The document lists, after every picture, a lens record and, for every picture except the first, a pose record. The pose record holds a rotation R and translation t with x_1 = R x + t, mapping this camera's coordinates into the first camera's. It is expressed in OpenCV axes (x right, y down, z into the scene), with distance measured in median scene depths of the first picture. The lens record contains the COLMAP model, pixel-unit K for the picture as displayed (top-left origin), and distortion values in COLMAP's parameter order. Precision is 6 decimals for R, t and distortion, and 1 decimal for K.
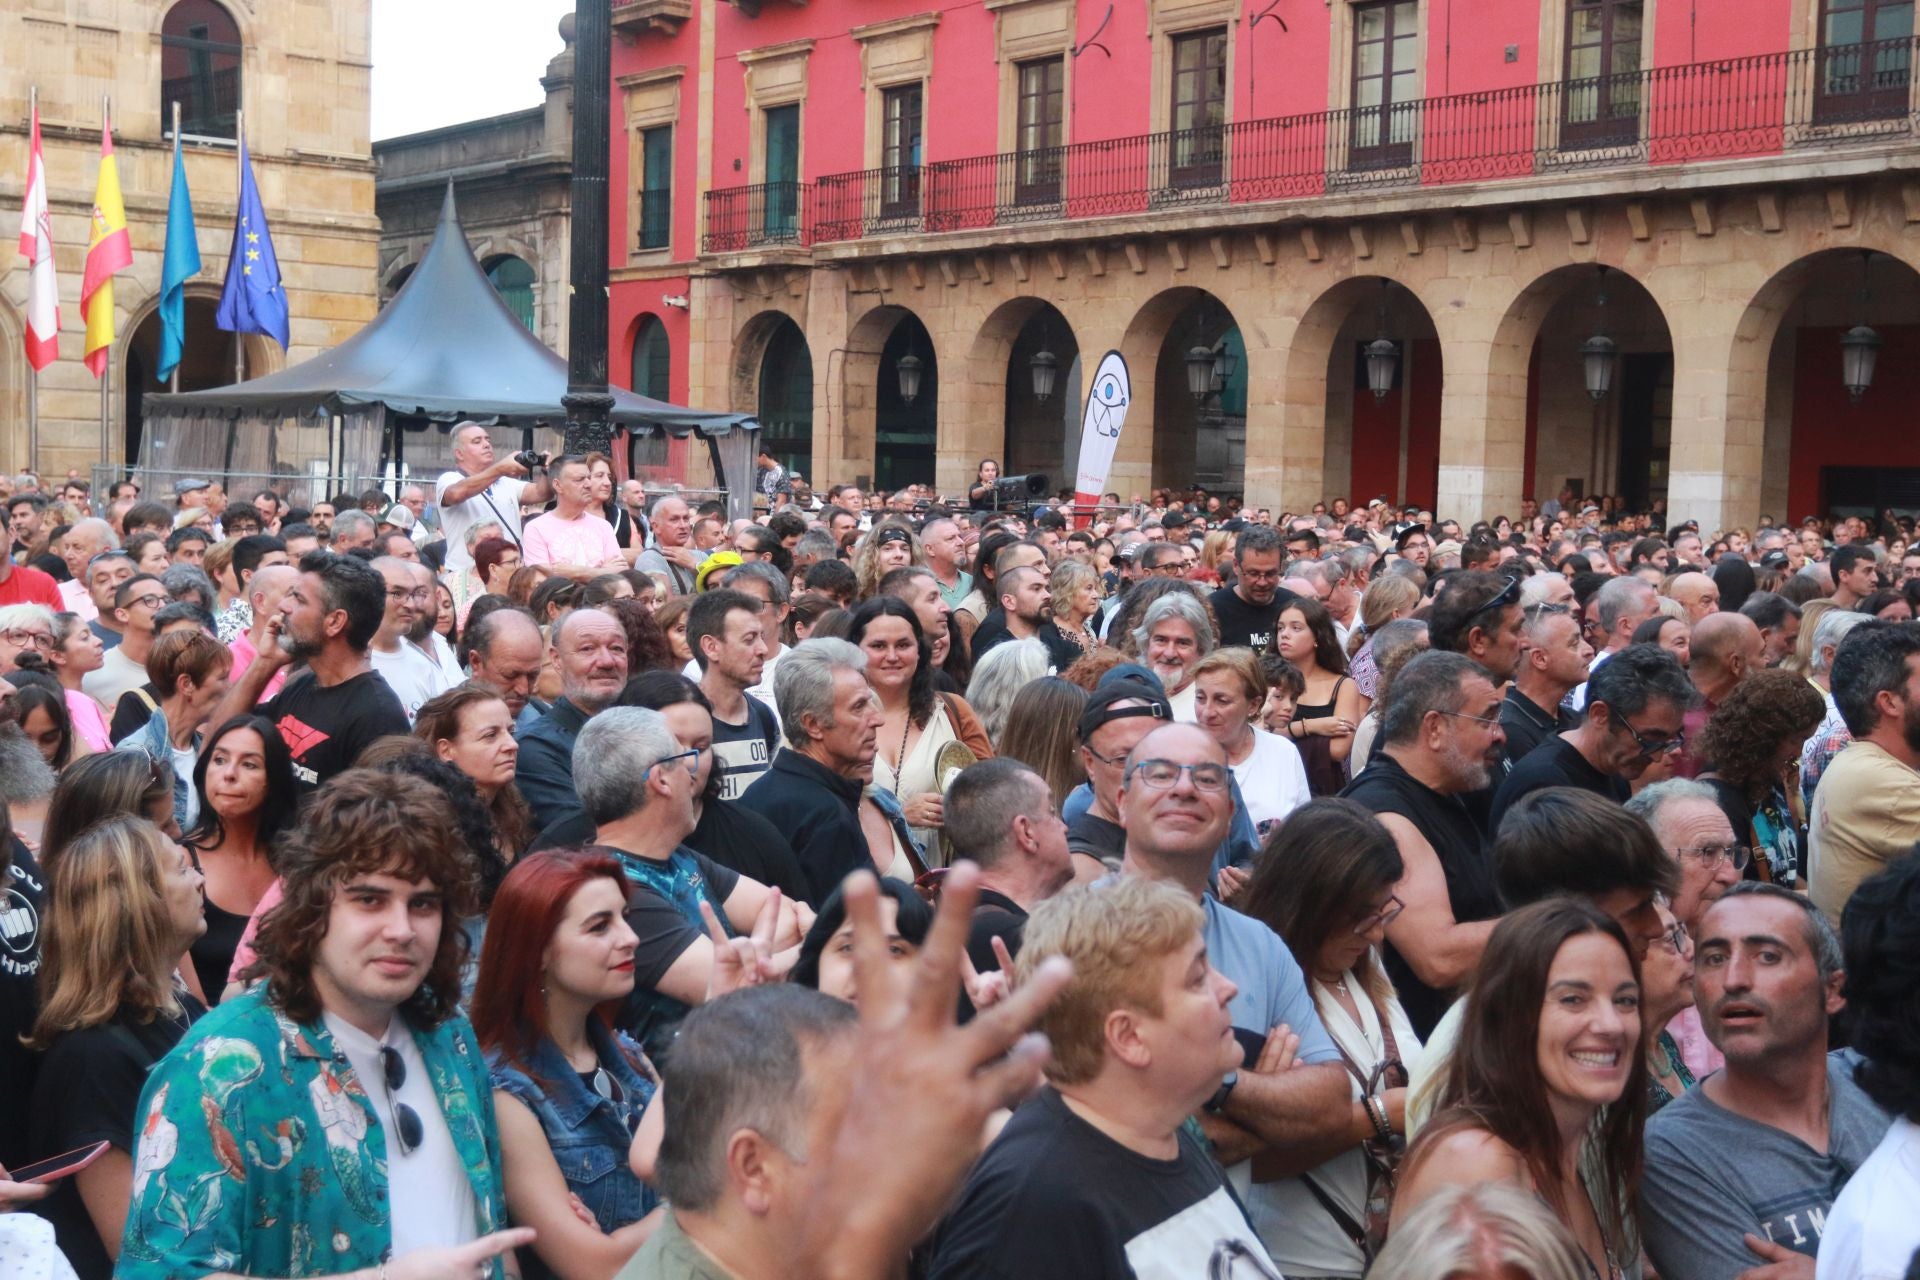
lens RADIAL K [[2370.0, 0, 889.2], [0, 2370.0, 690.0], [0, 0, 1]] dist [-0.005872, 0.000000]
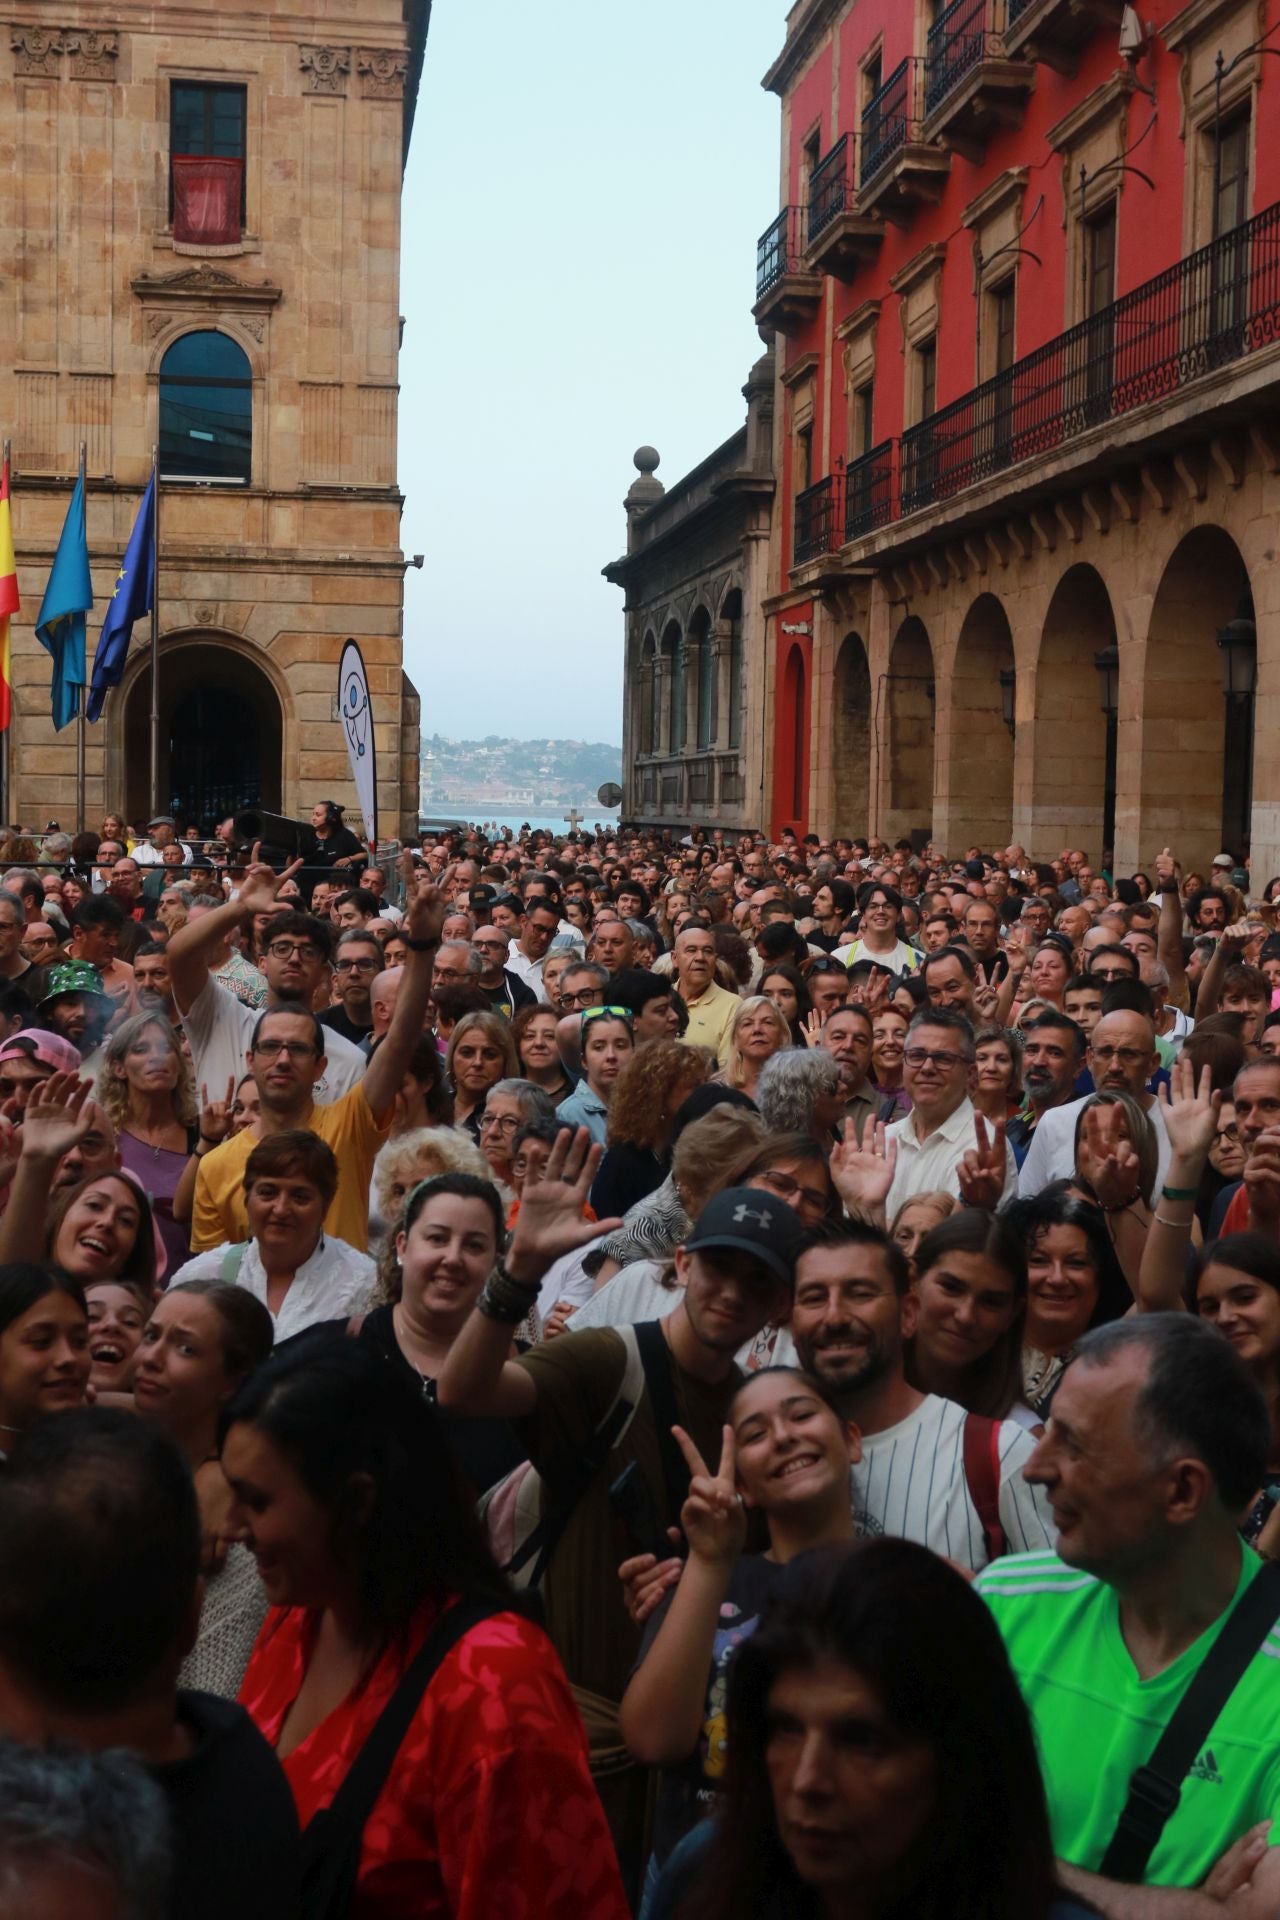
lens RADIAL K [[2378.6, 0, 663.0], [0, 2378.6, 959.6], [0, 0, 1]] dist [0.015464, 0.000000]
pose [[0.856507, 0.018958, -0.515786, 0.354917], [-0.041900, 0.998581, -0.032876, -0.016996], [0.514431, 0.049770, 0.856086, 0.282823]]
